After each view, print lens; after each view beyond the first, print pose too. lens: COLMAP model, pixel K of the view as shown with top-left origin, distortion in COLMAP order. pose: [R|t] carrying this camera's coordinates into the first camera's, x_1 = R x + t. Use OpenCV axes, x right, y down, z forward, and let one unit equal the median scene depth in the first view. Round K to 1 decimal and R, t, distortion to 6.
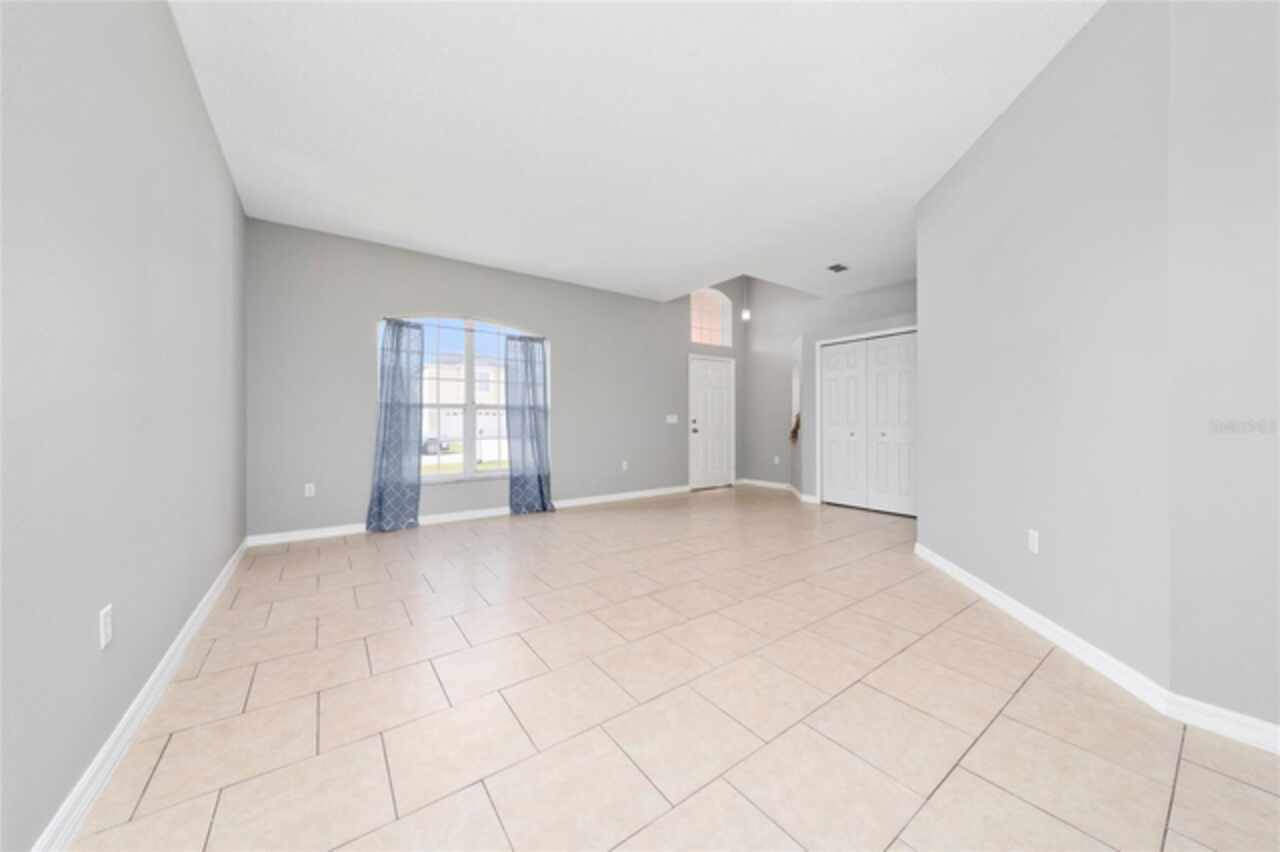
lens RADIAL K [[441.3, 0, 649.3], [0, 441.3, 423.1], [0, 0, 1]] dist [0.001164, -0.000136]
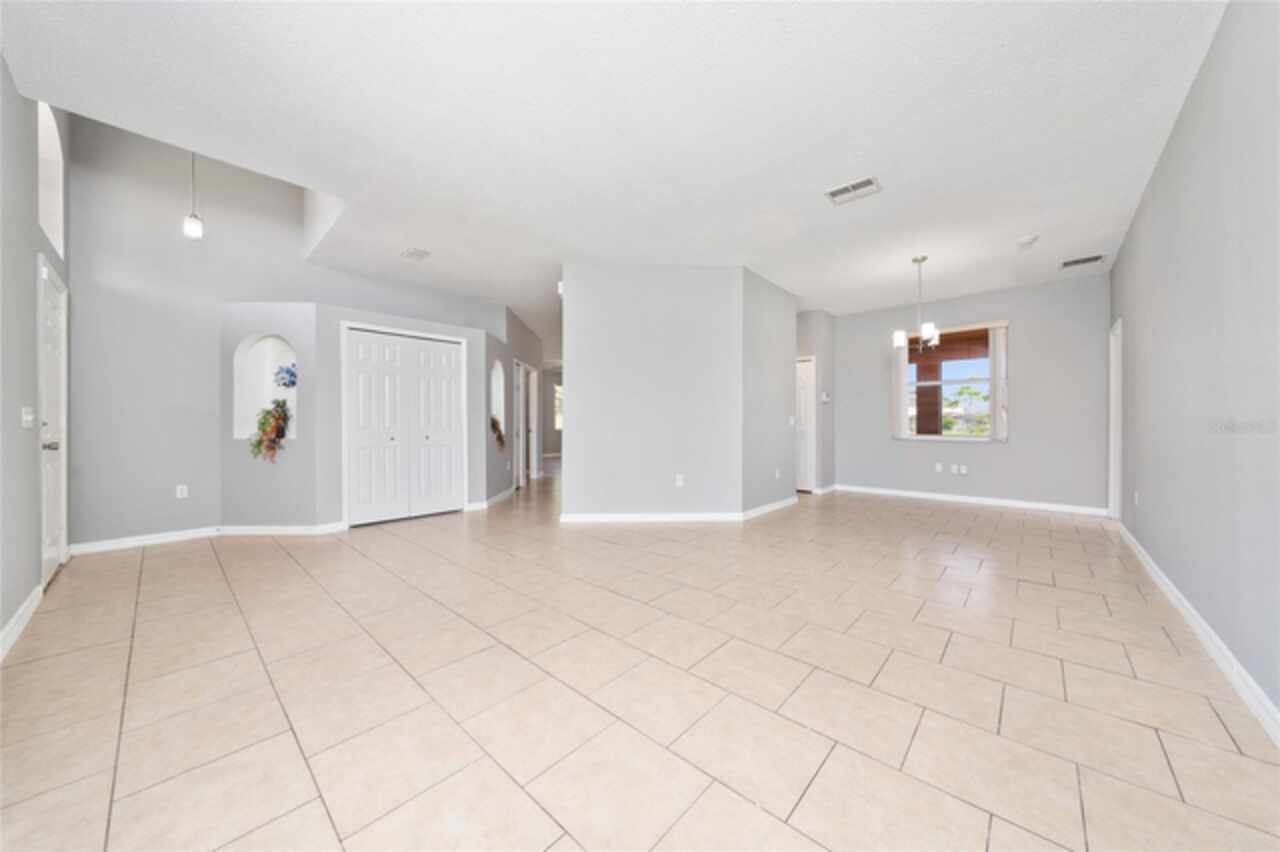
lens RADIAL K [[441.3, 0, 633.3], [0, 441.3, 419.0], [0, 0, 1]] dist [0.001164, -0.000136]
pose [[-0.176910, 0.011839, 0.984156, -0.473772], [0.001854, 0.999930, -0.011696, -0.003141], [-0.984225, -0.000244, -0.176920, 0.642950]]
